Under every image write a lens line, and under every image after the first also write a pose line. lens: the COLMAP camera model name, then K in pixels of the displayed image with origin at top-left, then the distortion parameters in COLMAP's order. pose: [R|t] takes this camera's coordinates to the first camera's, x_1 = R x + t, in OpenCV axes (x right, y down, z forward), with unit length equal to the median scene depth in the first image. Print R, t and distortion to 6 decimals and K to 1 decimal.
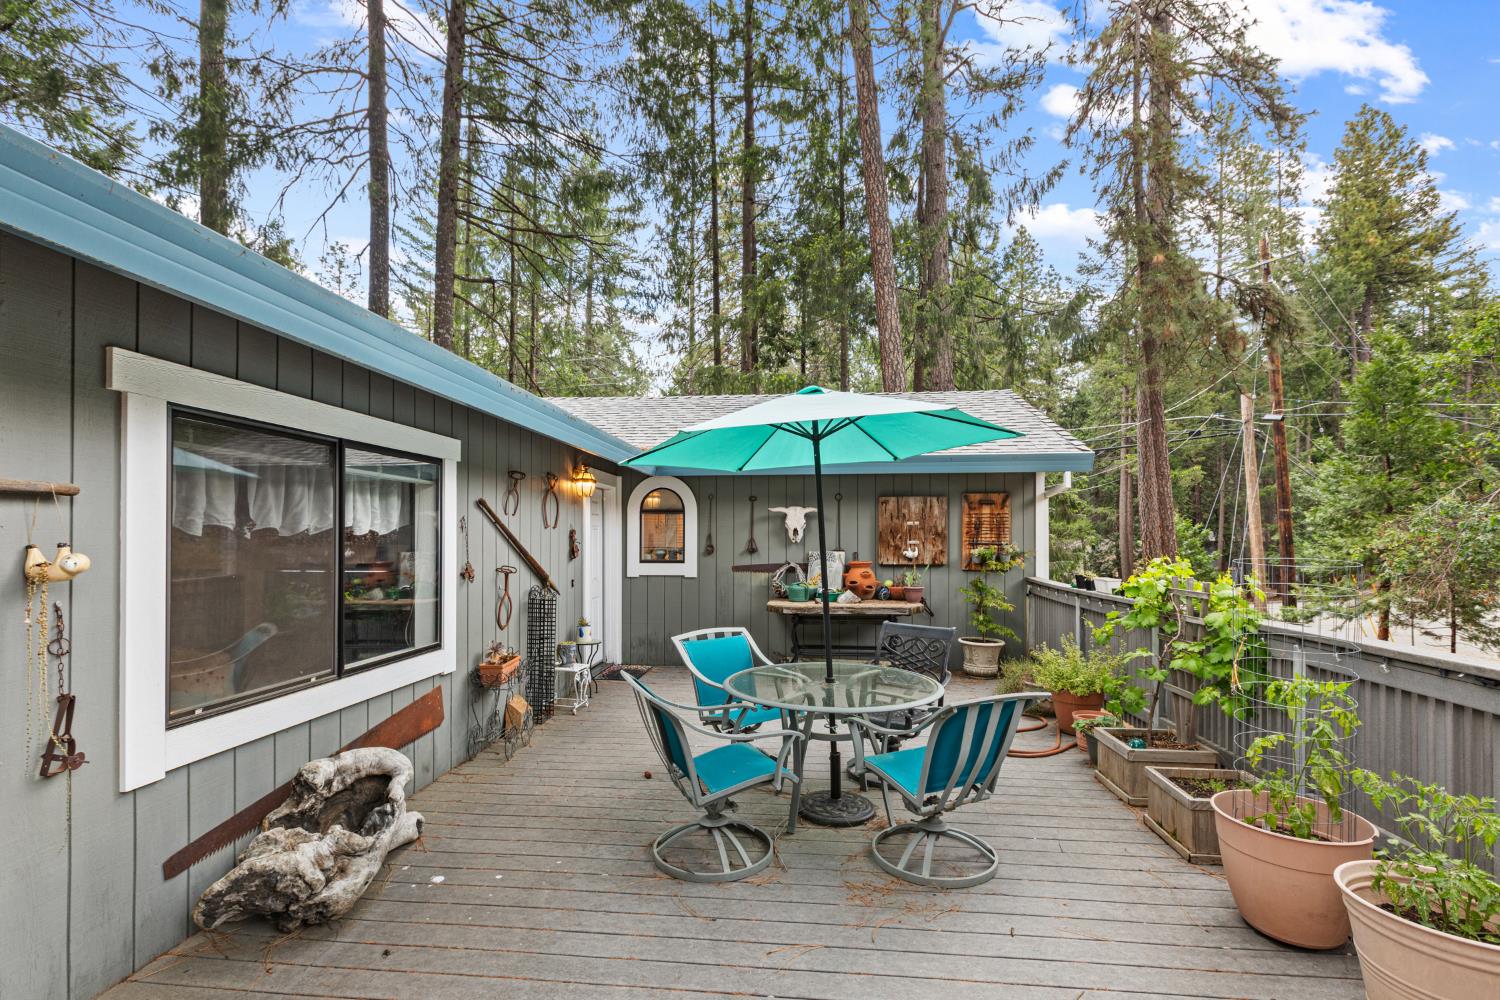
lens RADIAL K [[681.1, 0, 730.2], [0, 681.1, 525.0], [0, 0, 1]] dist [0.001993, -0.000614]
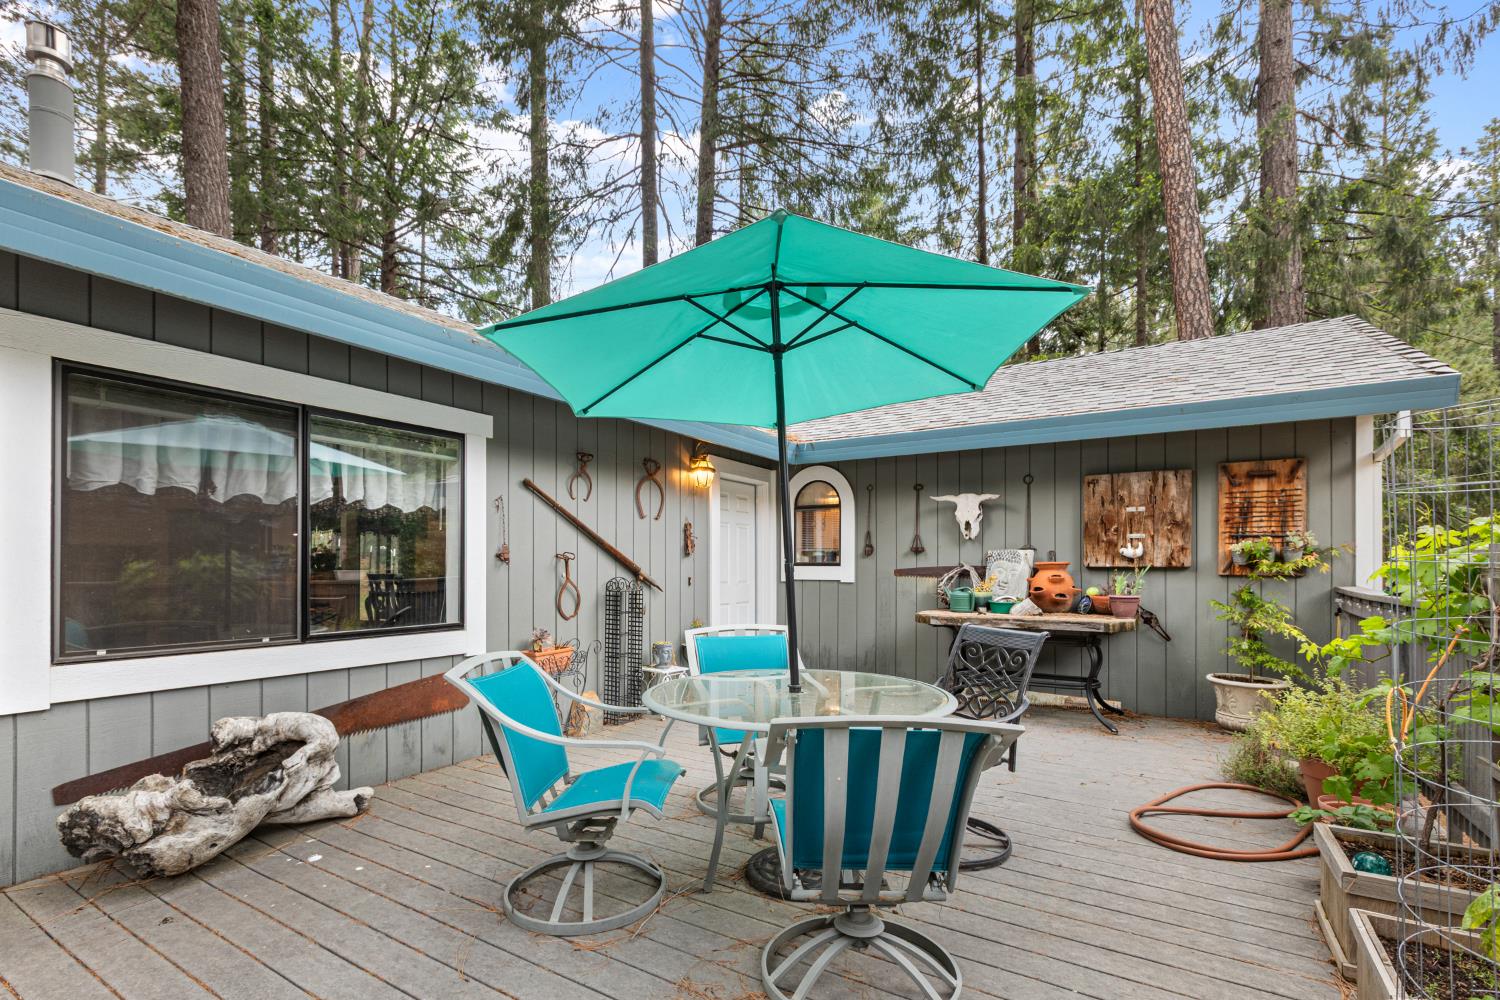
lens RADIAL K [[681.1, 0, 742.7], [0, 681.1, 559.3], [0, 0, 1]] dist [0.001993, -0.000614]
pose [[0.900405, -0.001314, -0.435052, 0.209413], [0.003256, 0.999988, 0.003720, 0.046437], [0.435041, -0.004767, 0.900398, 0.175061]]
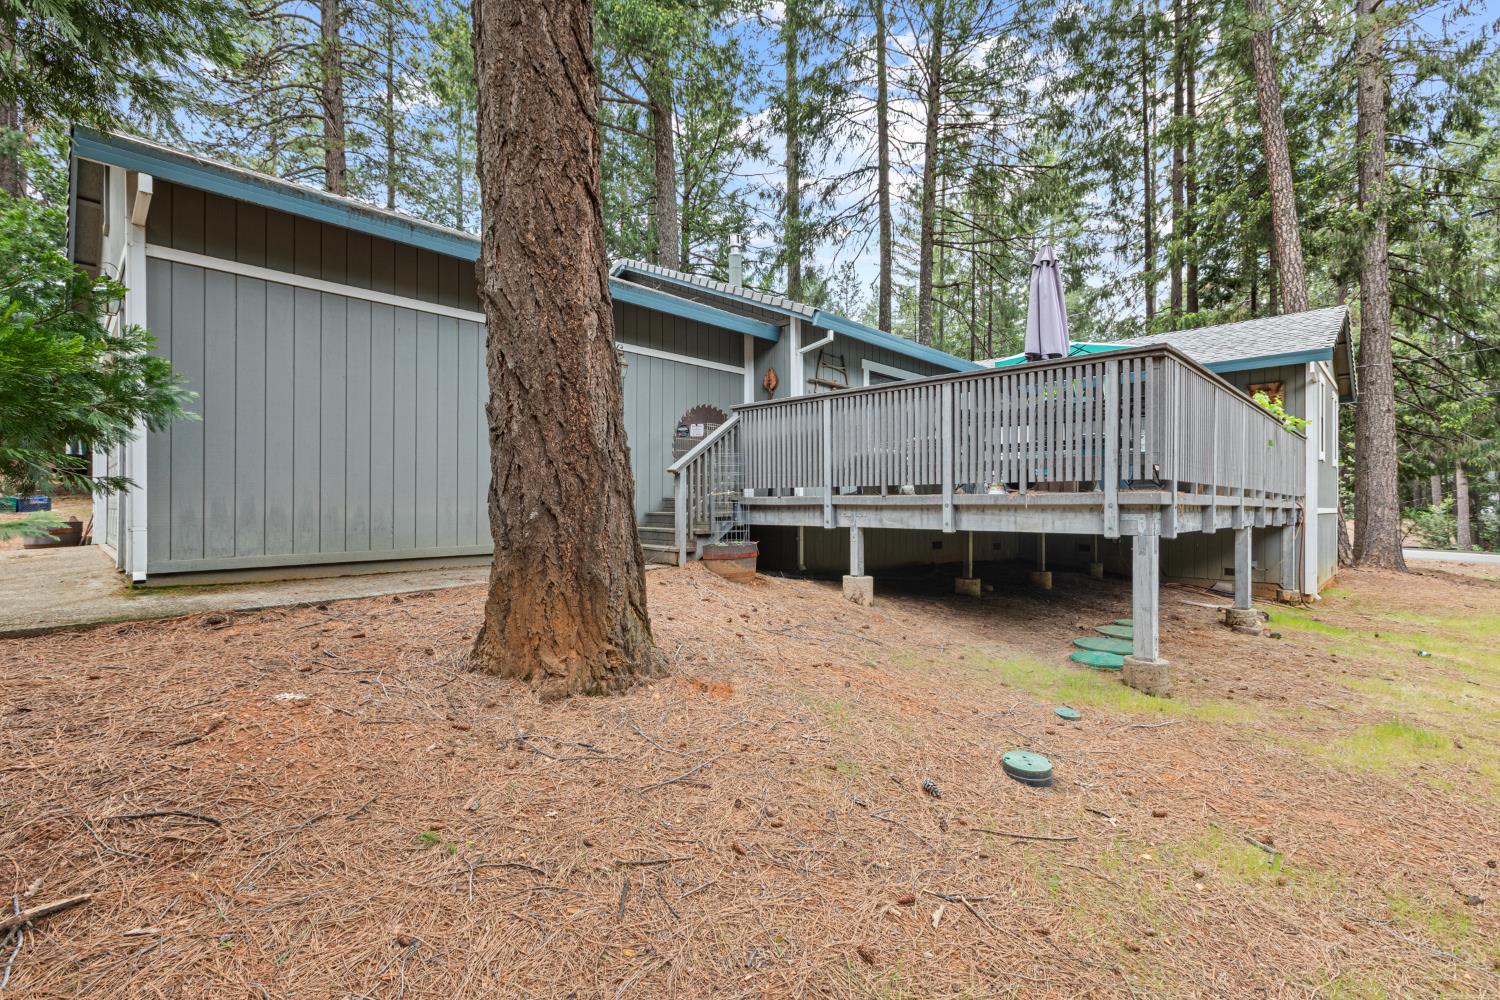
lens RADIAL K [[681.1, 0, 741.7], [0, 681.1, 499.1], [0, 0, 1]] dist [0.001993, -0.000614]
pose [[0.779687, -0.005644, -0.626144, 0.415589], [0.007266, 0.999974, 0.000034, 0.196205], [0.626127, -0.004576, 0.779708, -0.875192]]
